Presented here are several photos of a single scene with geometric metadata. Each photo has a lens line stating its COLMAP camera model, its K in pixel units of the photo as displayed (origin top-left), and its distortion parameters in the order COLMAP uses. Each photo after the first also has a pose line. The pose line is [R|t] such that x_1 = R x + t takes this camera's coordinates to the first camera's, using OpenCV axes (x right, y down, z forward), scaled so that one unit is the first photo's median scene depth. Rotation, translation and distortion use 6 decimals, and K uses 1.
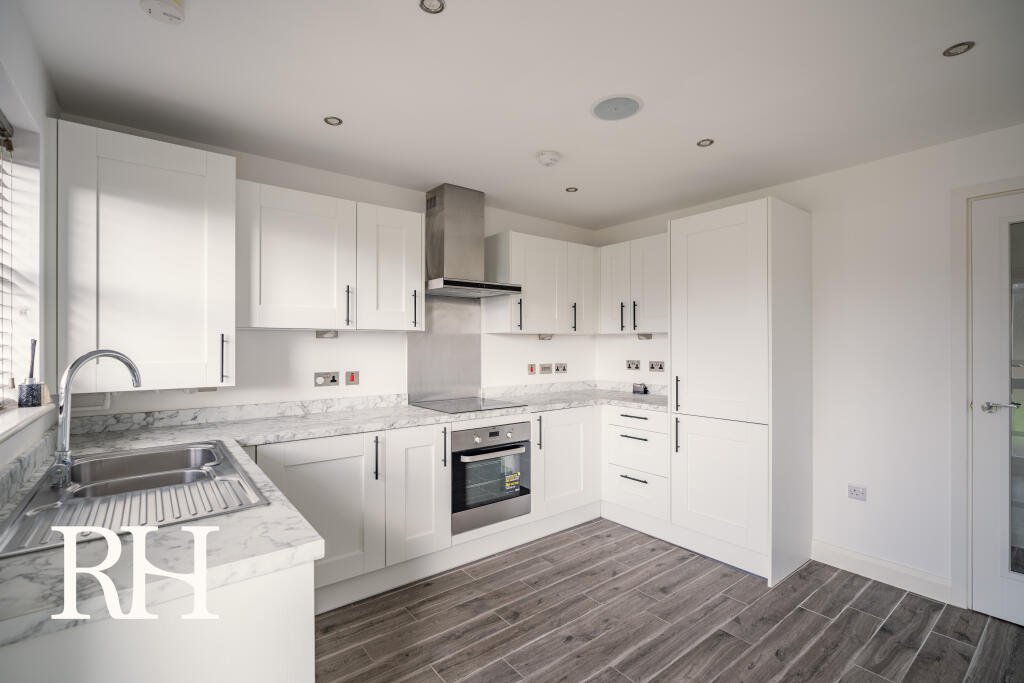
lens RADIAL K [[464.2, 0, 510.0], [0, 464.2, 345.0], [0, 0, 1]] dist [-0.002404, 0.000784]
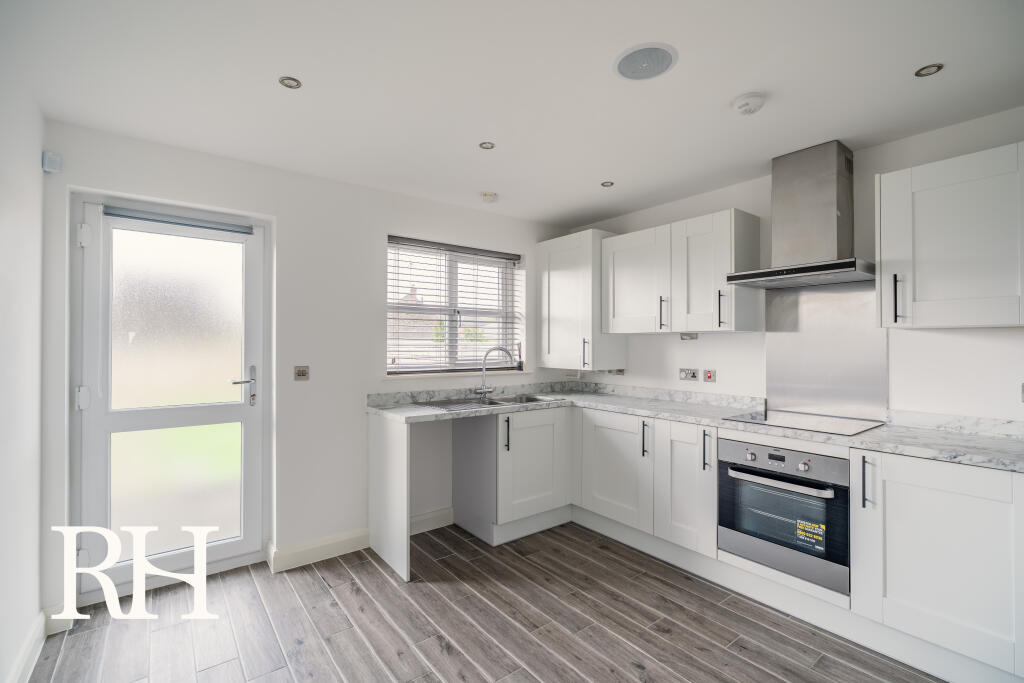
lens RADIAL K [[464.2, 0, 510.0], [0, 464.2, 340.4], [0, 0, 1]] dist [-0.002404, 0.000784]
pose [[-0.009937, -0.005441, -0.999936, 0.830877], [-0.000553, 0.999985, -0.005436, -0.005945], [0.999950, 0.000499, -0.009940, 0.593738]]
